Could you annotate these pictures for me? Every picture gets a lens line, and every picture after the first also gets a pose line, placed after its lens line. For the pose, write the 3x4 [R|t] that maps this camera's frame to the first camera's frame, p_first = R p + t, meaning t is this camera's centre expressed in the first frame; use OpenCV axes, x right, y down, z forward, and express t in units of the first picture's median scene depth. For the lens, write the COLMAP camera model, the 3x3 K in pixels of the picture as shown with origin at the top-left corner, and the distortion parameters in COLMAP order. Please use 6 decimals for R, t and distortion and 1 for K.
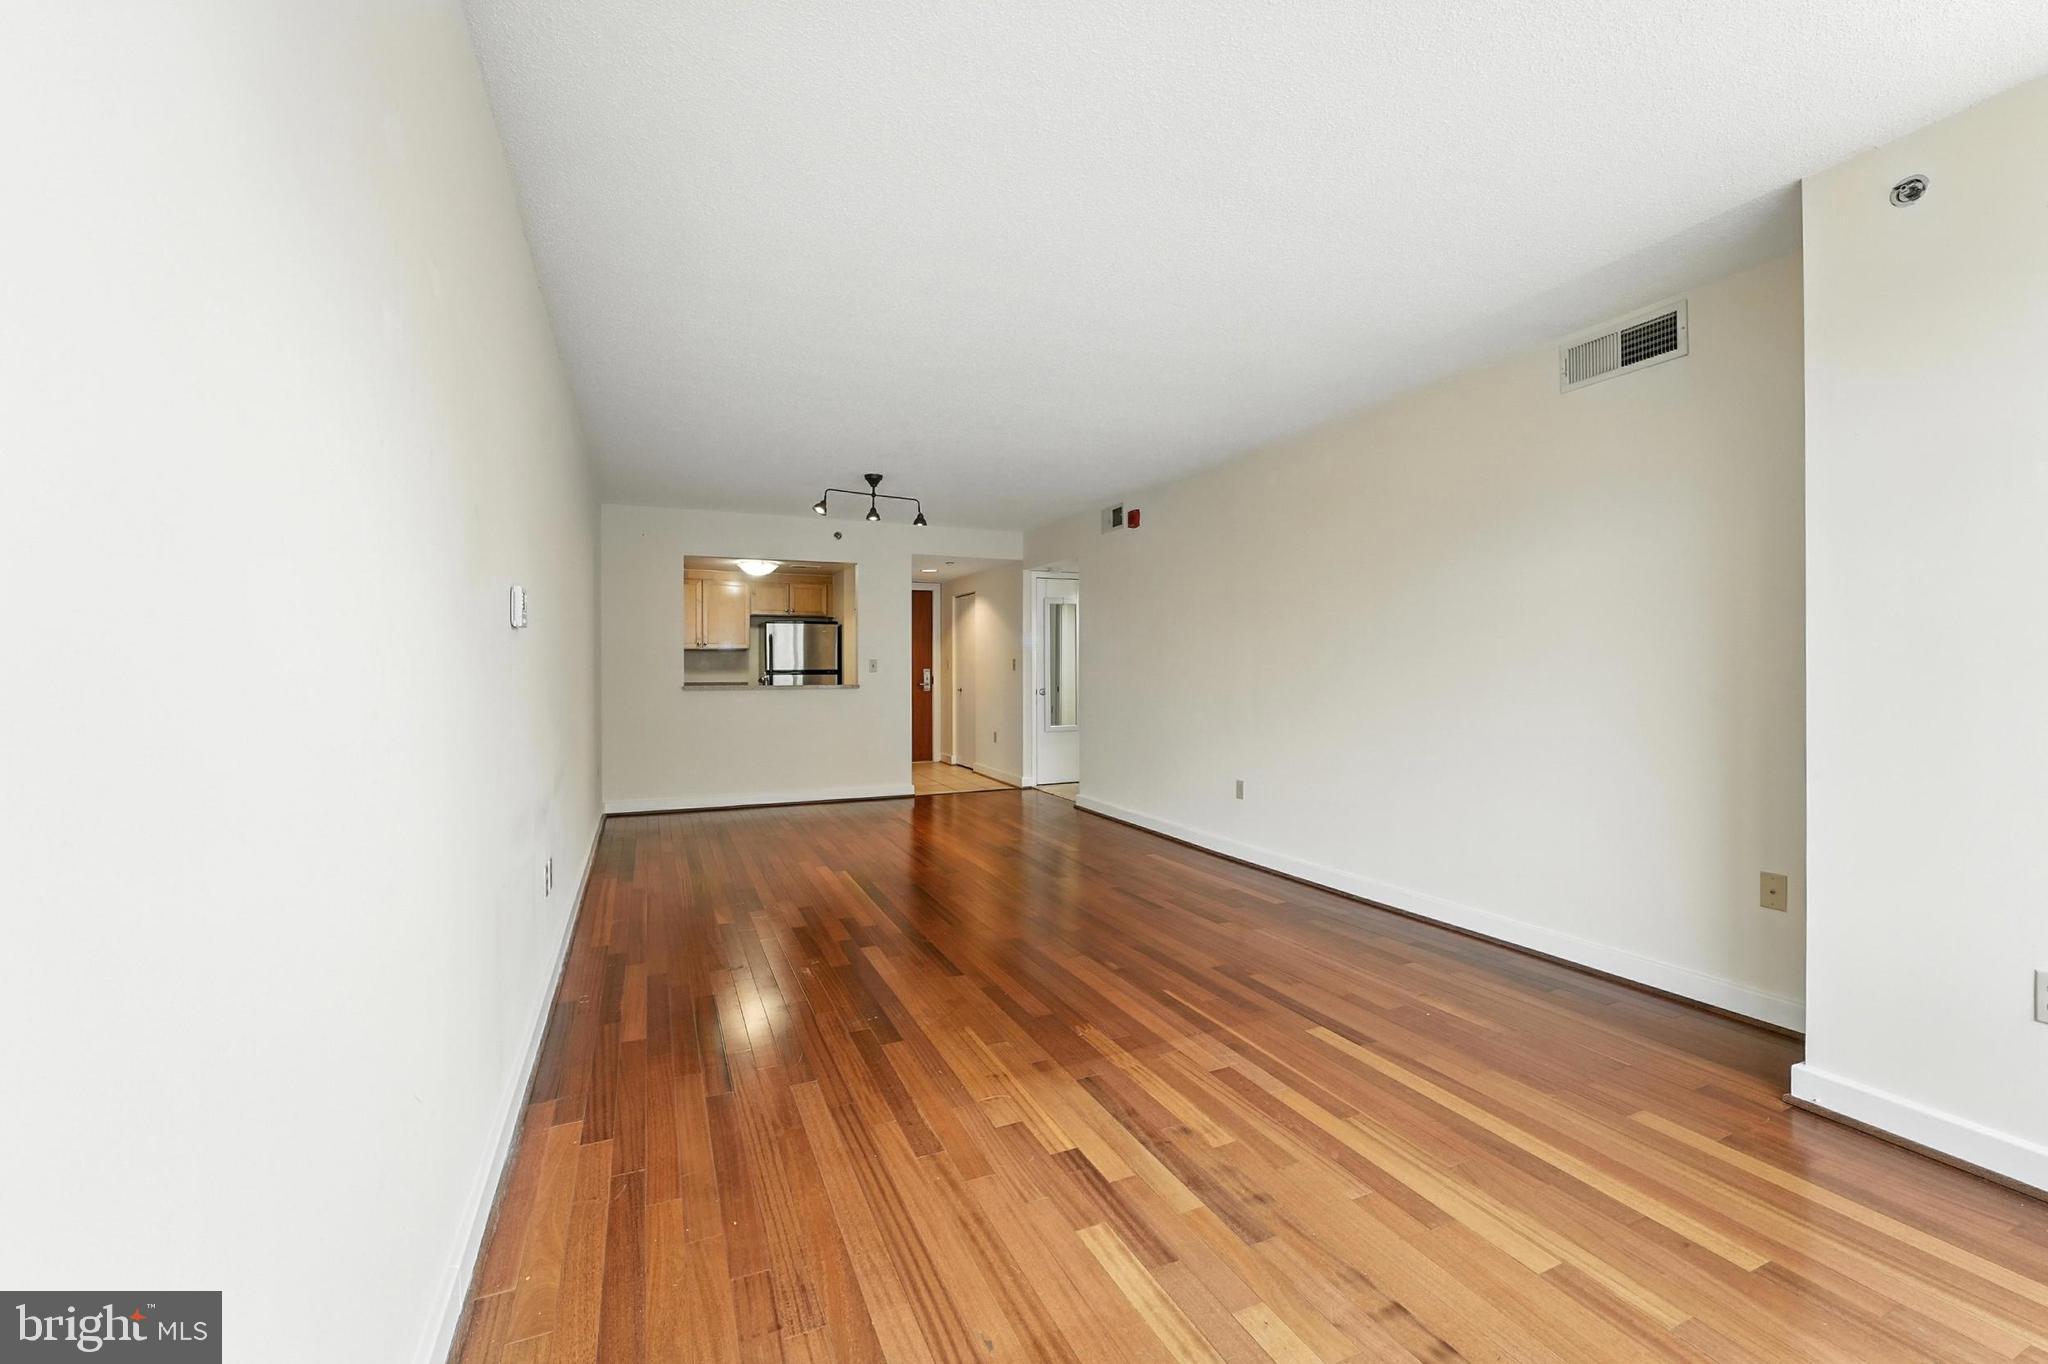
lens RADIAL K [[845.9, 0, 1023.2], [0, 845.9, 656.0], [0, 0, 1]] dist [-0.001347, -0.000158]
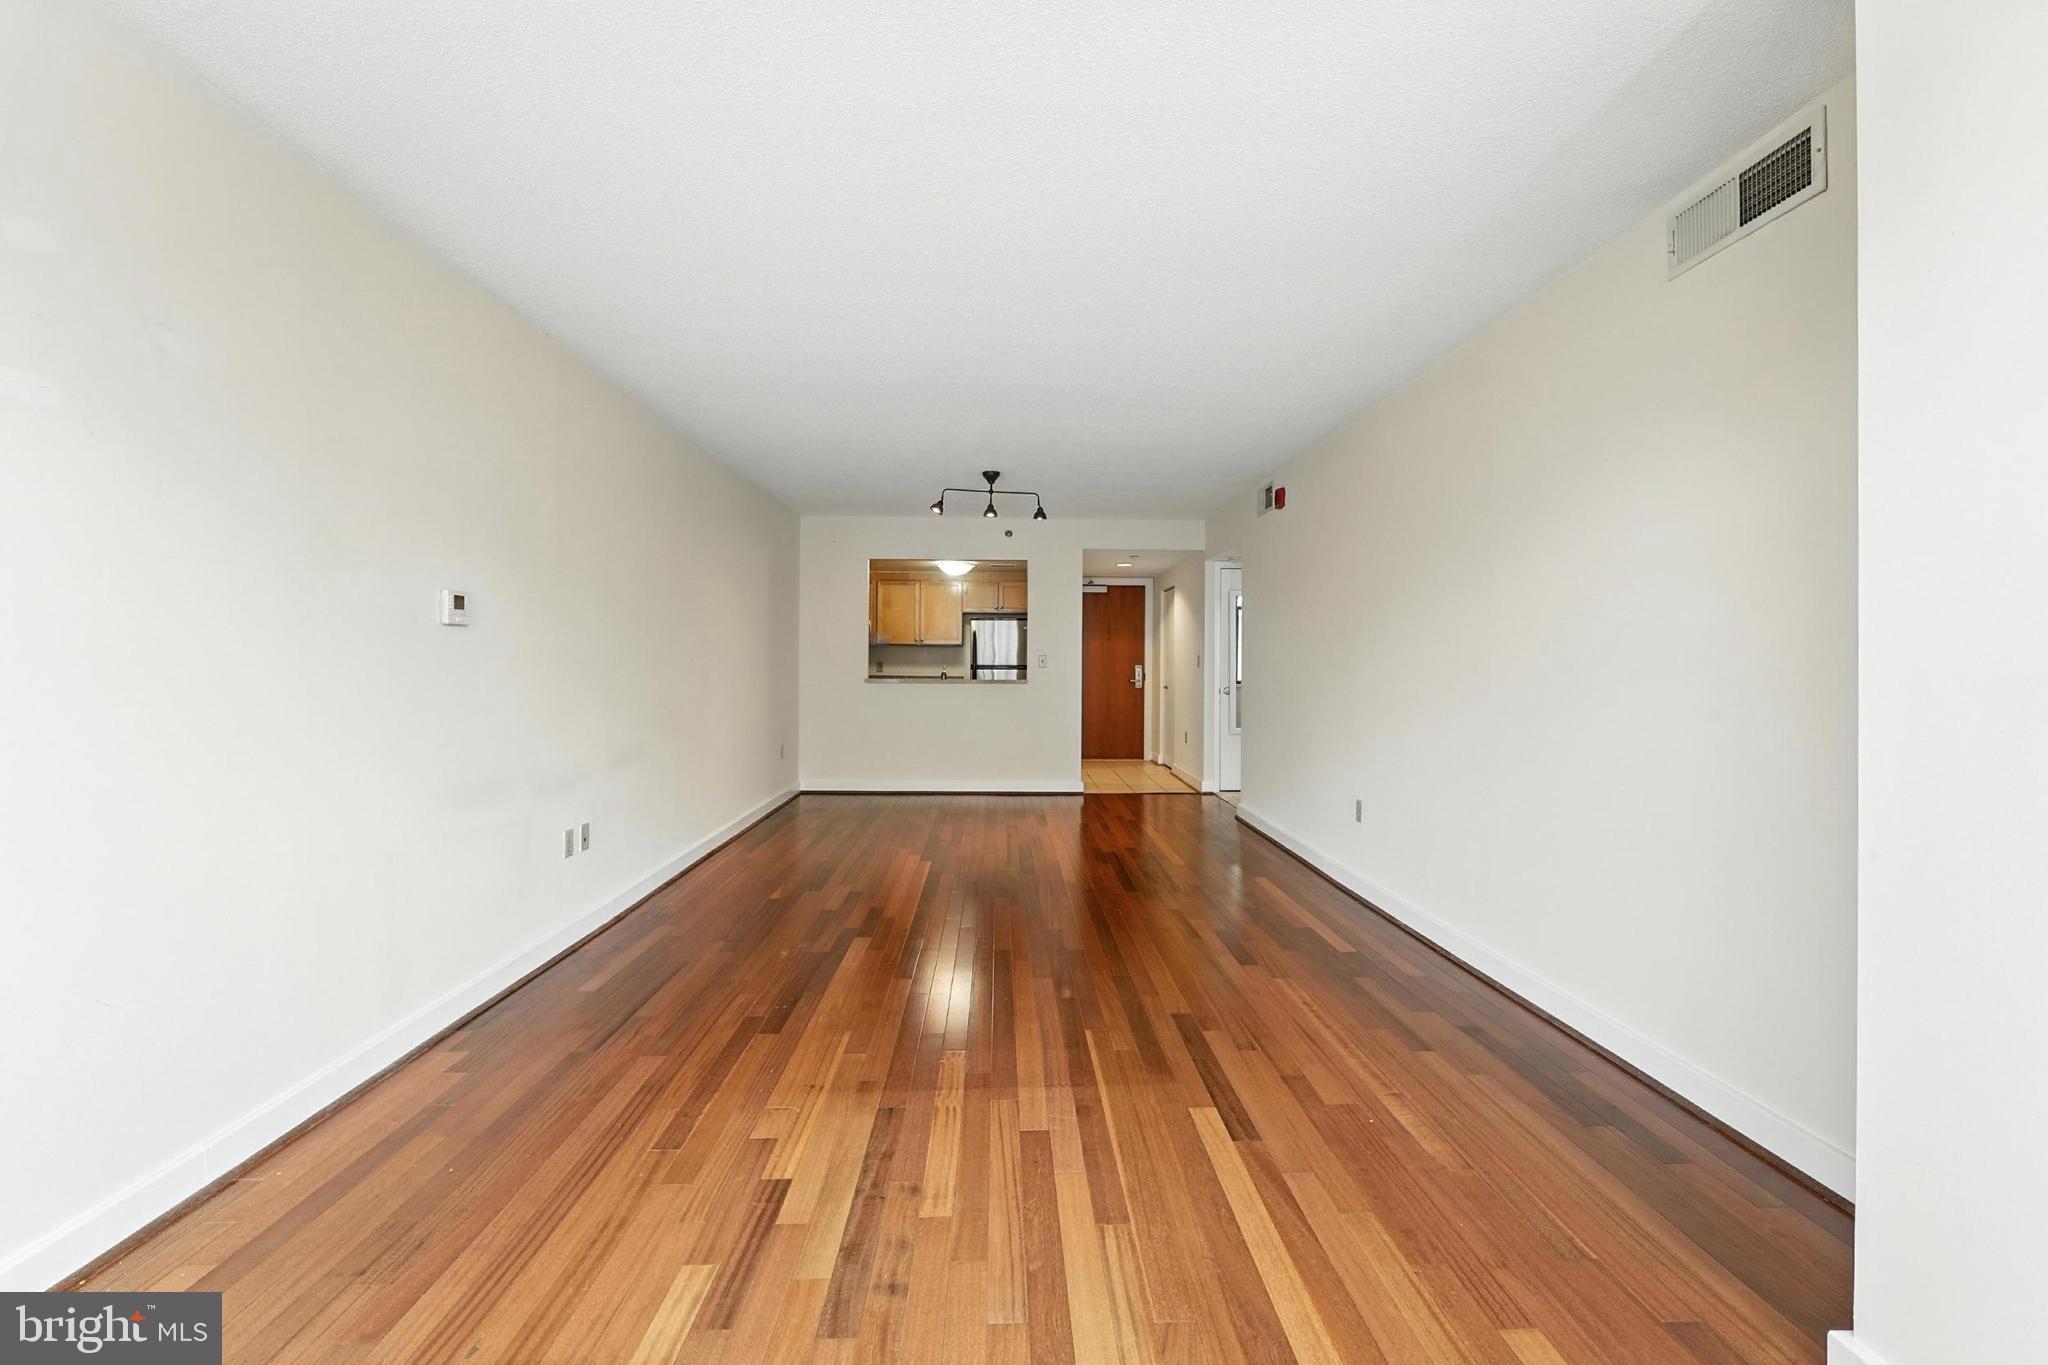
lens RADIAL K [[838.5, 0, 1023.8], [0, 838.5, 654.2], [0, 0, 1]] dist [-0.001895, -0.000006]
pose [[0.925223, 0.004833, -0.379393, 0.407570], [-0.003955, 0.999987, 0.003093, 0.000071], [0.379403, -0.001361, 0.925231, 0.154080]]
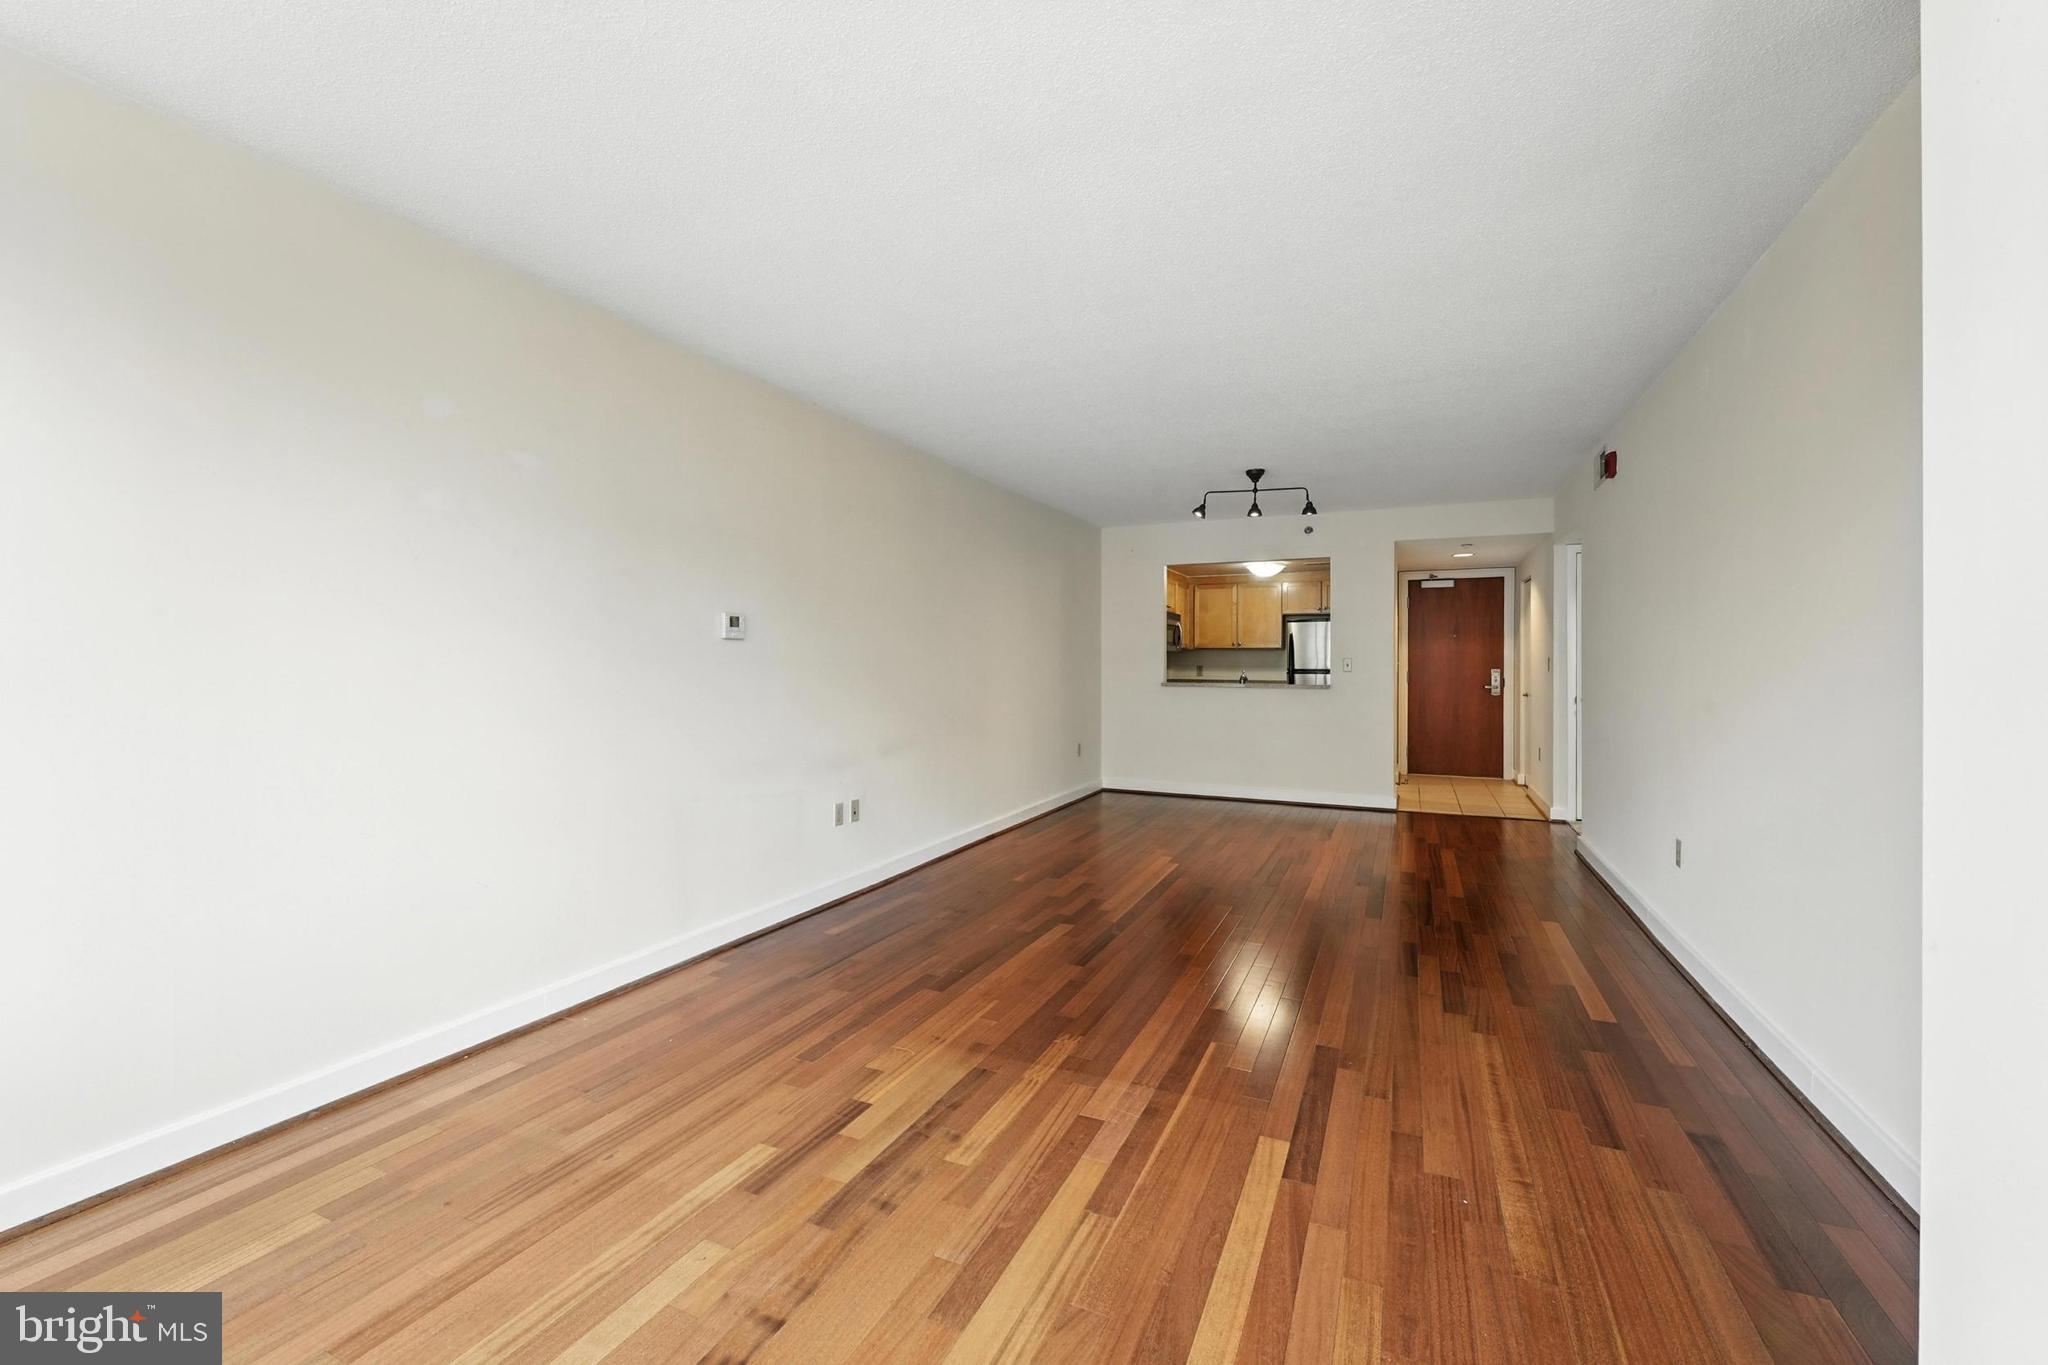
lens RADIAL K [[838.5, 0, 1023.8], [0, 838.5, 654.2], [0, 0, 1]] dist [-0.001895, -0.000006]
pose [[0.659324, -0.003672, -0.751850, 0.639658], [0.003783, 0.999992, -0.001566, -0.000788], [0.751849, -0.001812, 0.659333, 0.271226]]
